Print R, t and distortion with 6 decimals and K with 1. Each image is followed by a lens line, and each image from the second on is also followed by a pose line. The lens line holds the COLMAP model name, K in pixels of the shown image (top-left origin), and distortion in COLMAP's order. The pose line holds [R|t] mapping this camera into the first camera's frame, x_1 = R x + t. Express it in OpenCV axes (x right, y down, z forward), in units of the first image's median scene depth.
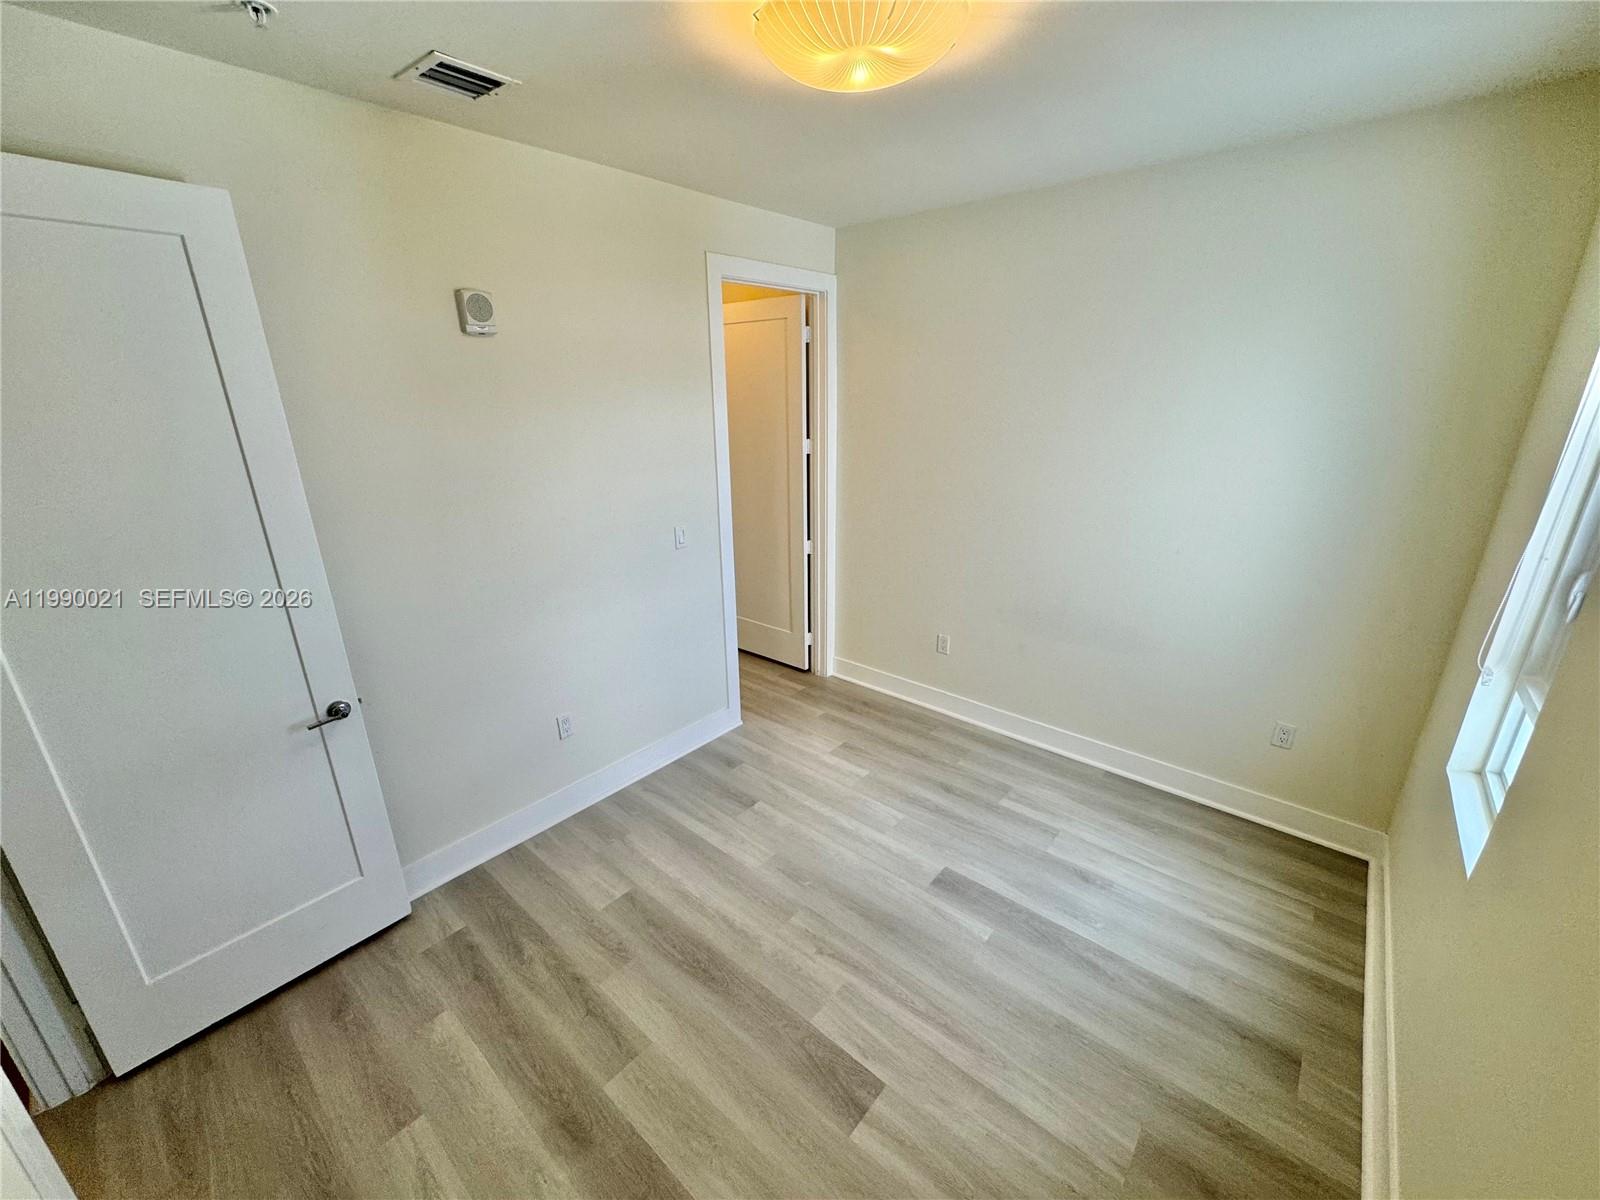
lens RADIAL K [[639.0, 0, 798.1], [0, 639.0, 601.0], [0, 0, 1]] dist [0.003215, -0.000398]
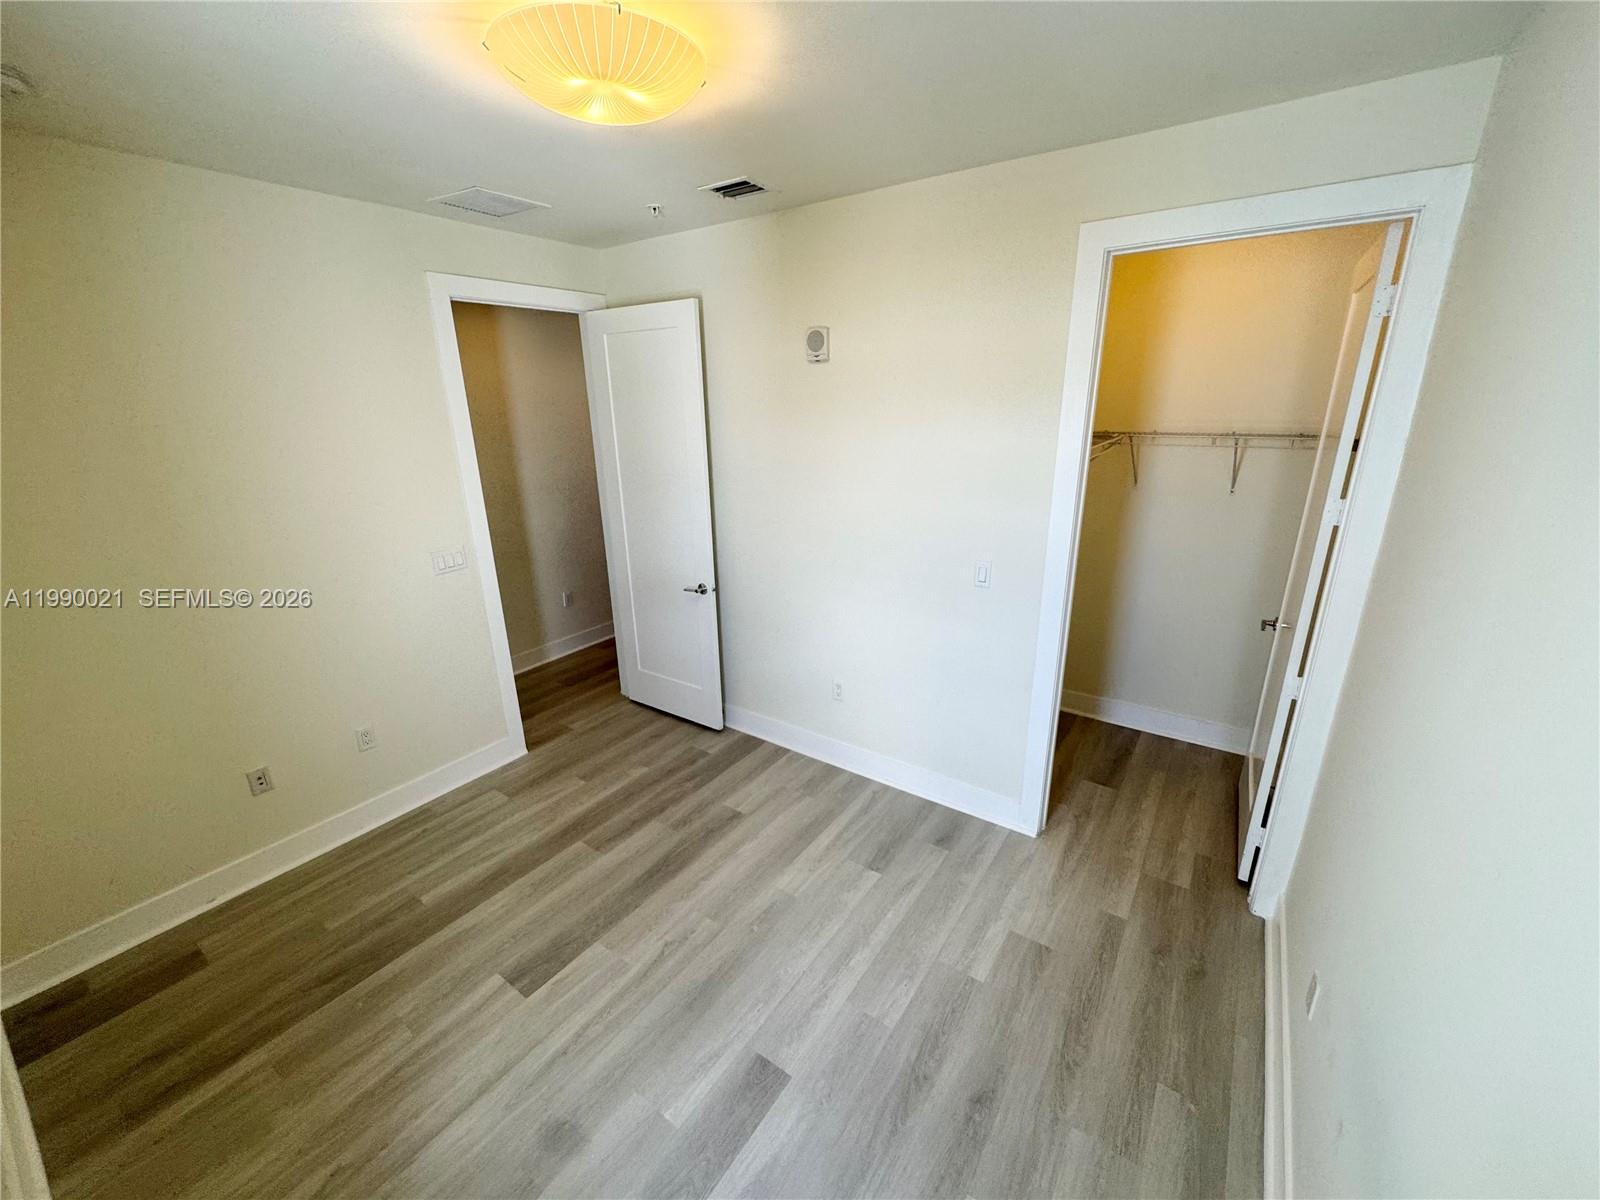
lens RADIAL K [[639.0, 0, 798.9], [0, 639.0, 601.4], [0, 0, 1]] dist [0.003215, -0.000398]
pose [[0.098640, 0.310280, -0.945514, 0.825021], [-0.301456, 0.914819, 0.268758, -0.296248], [0.948364, 0.258521, 0.183774, 0.817800]]
